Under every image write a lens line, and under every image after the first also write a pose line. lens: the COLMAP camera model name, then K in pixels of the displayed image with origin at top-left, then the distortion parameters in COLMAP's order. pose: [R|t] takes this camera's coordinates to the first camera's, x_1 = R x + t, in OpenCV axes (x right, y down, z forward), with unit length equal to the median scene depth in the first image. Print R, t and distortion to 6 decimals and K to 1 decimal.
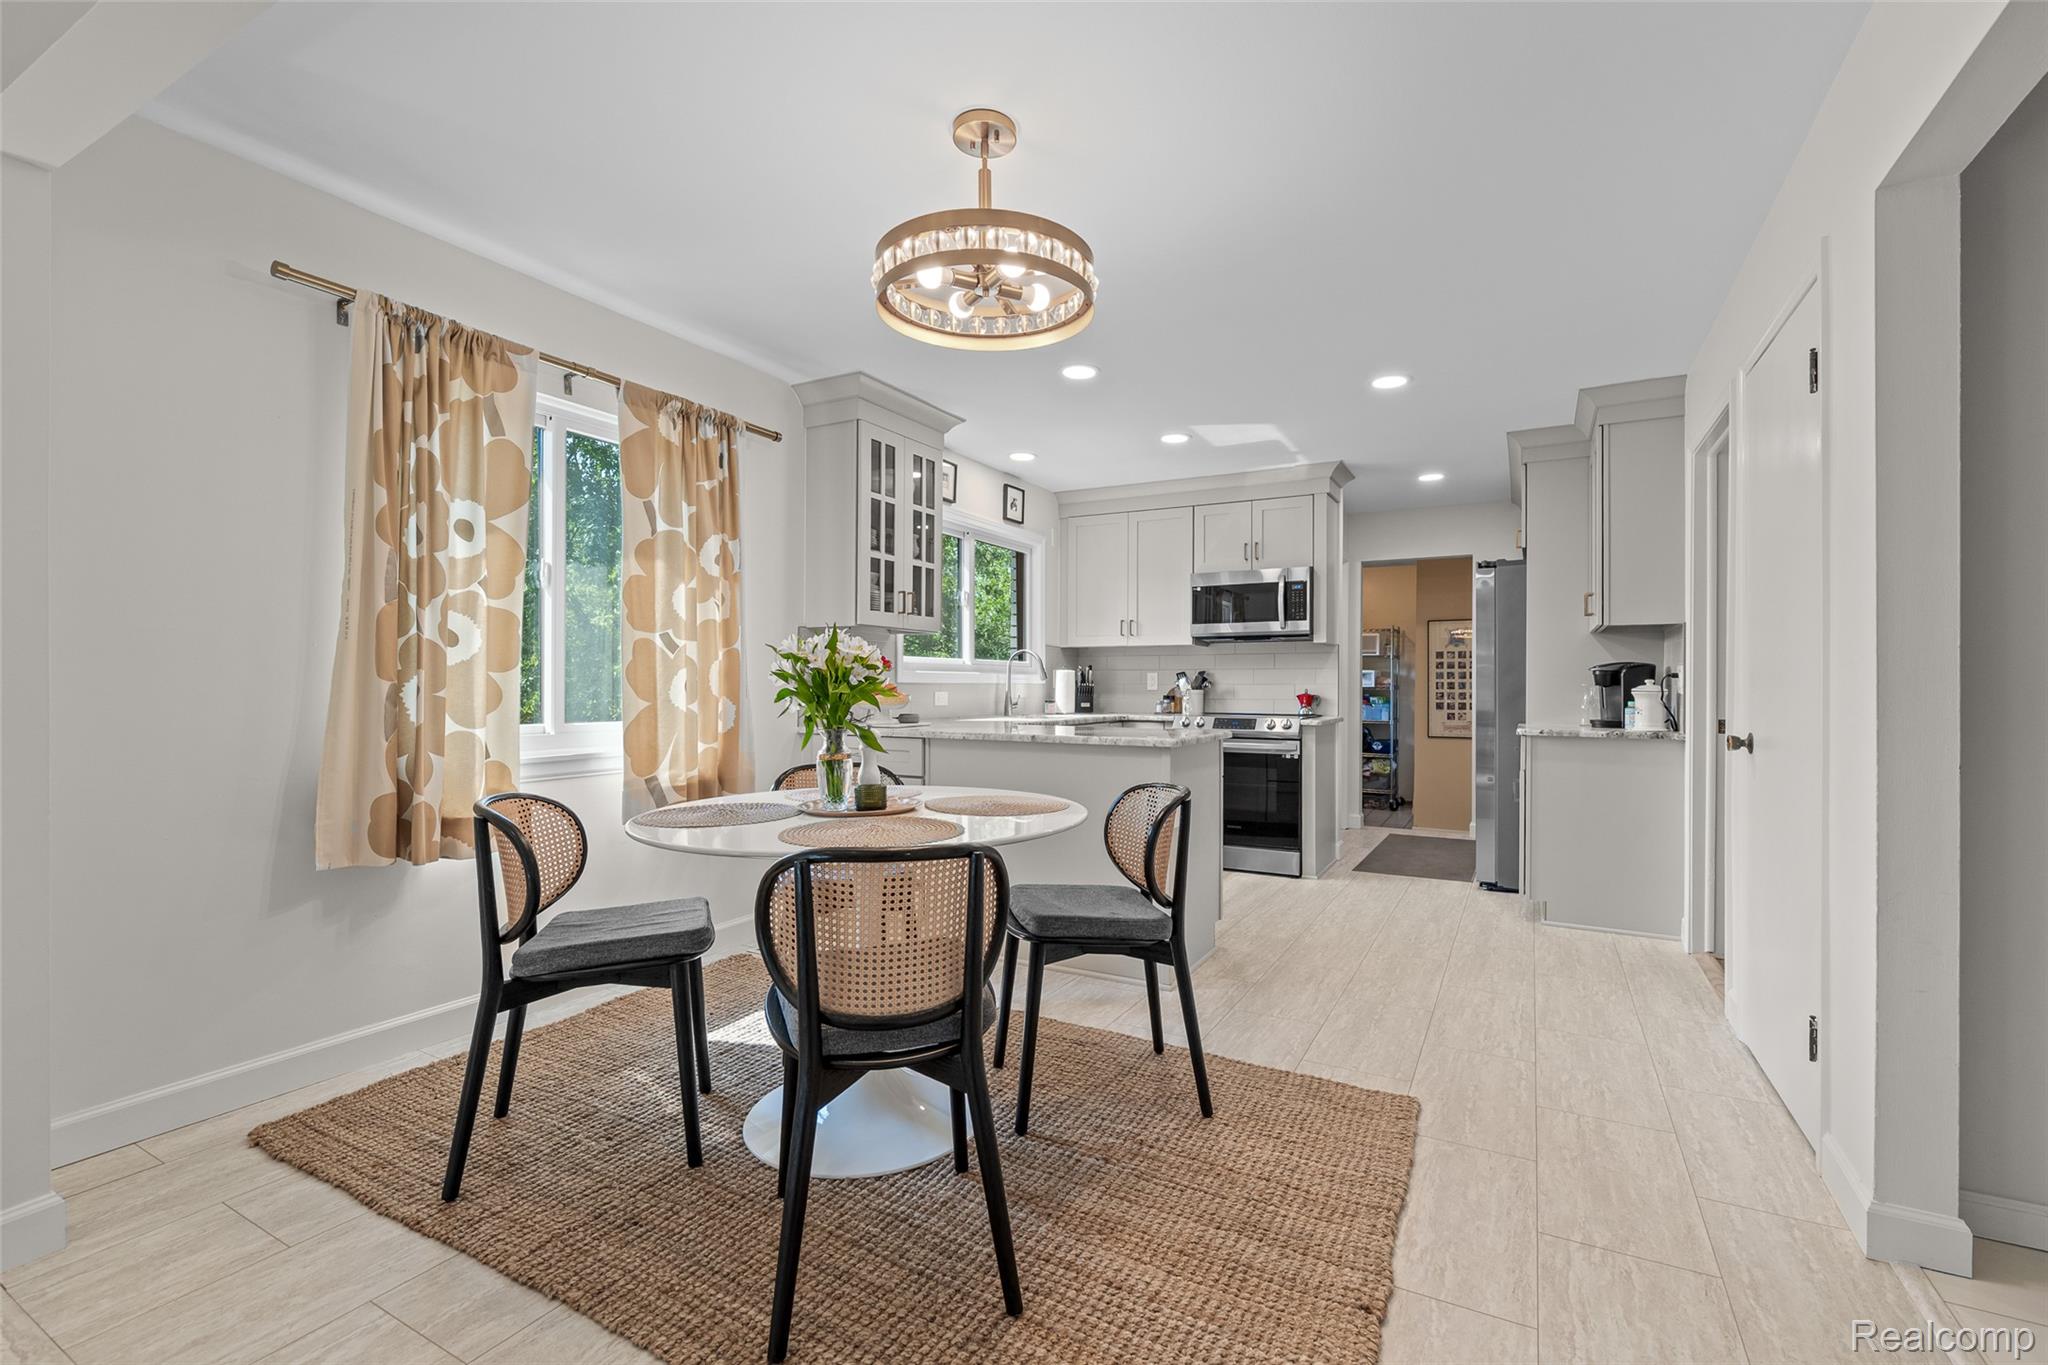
lens RADIAL K [[885.3, 0, 1064.3], [0, 885.3, 683.4], [0, 0, 1]] dist [0.000000, -0.000107]
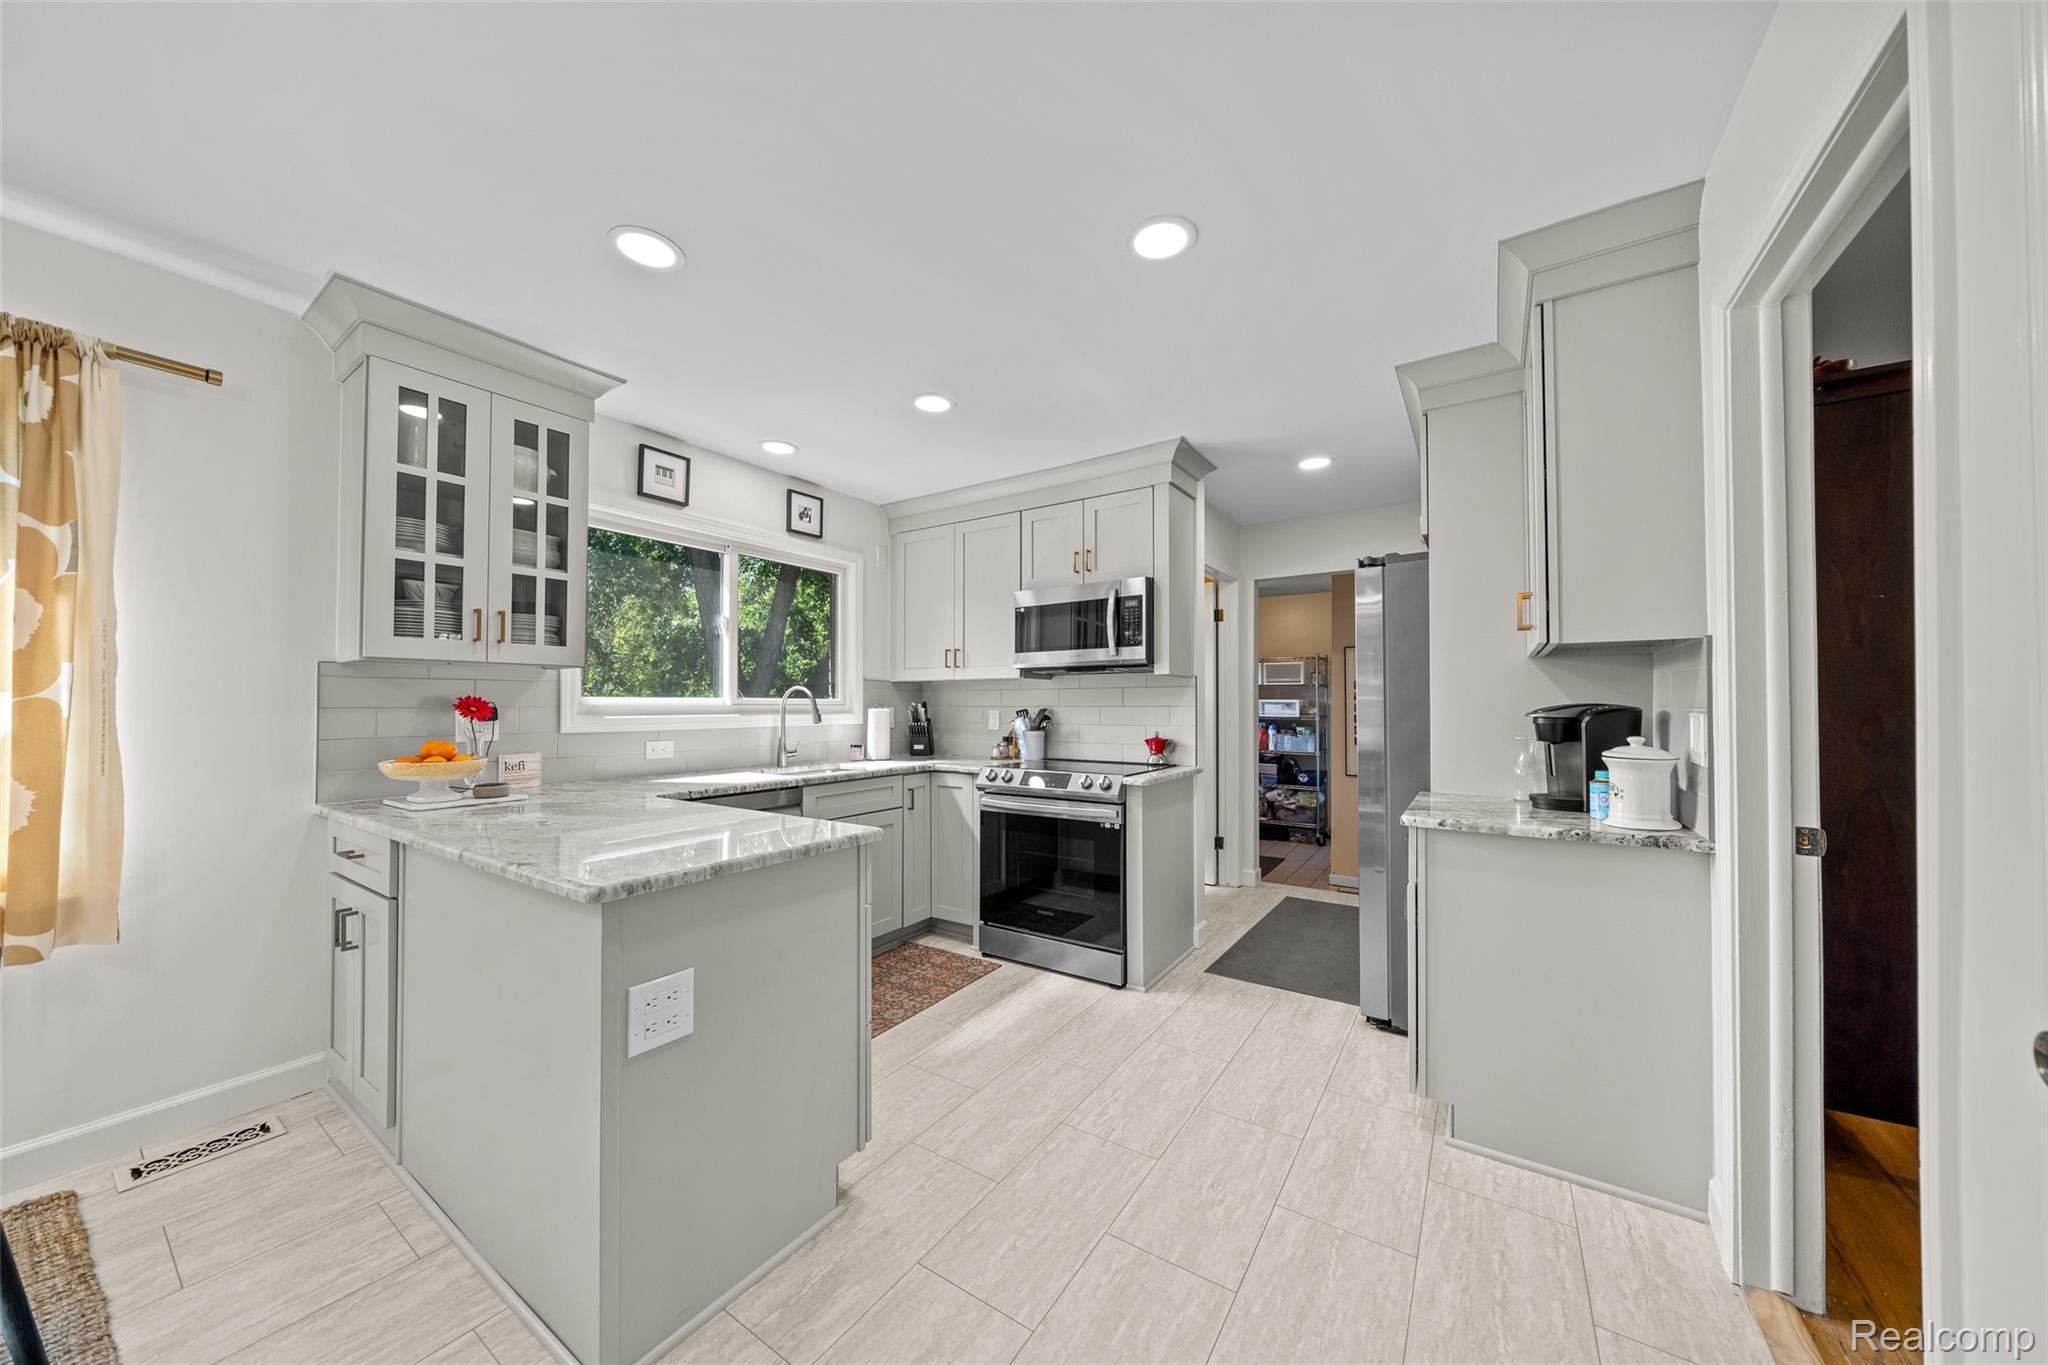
lens RADIAL K [[691.1, 0, 1030.3], [0, 691.1, 694.7], [0, 0, 1]] dist [-0.005449, -0.000013]
pose [[0.994894, -0.006340, -0.100729, 0.269093], [0.005024, 0.999899, -0.013318, -0.023600], [0.100803, 0.012744, 0.994825, 0.440591]]
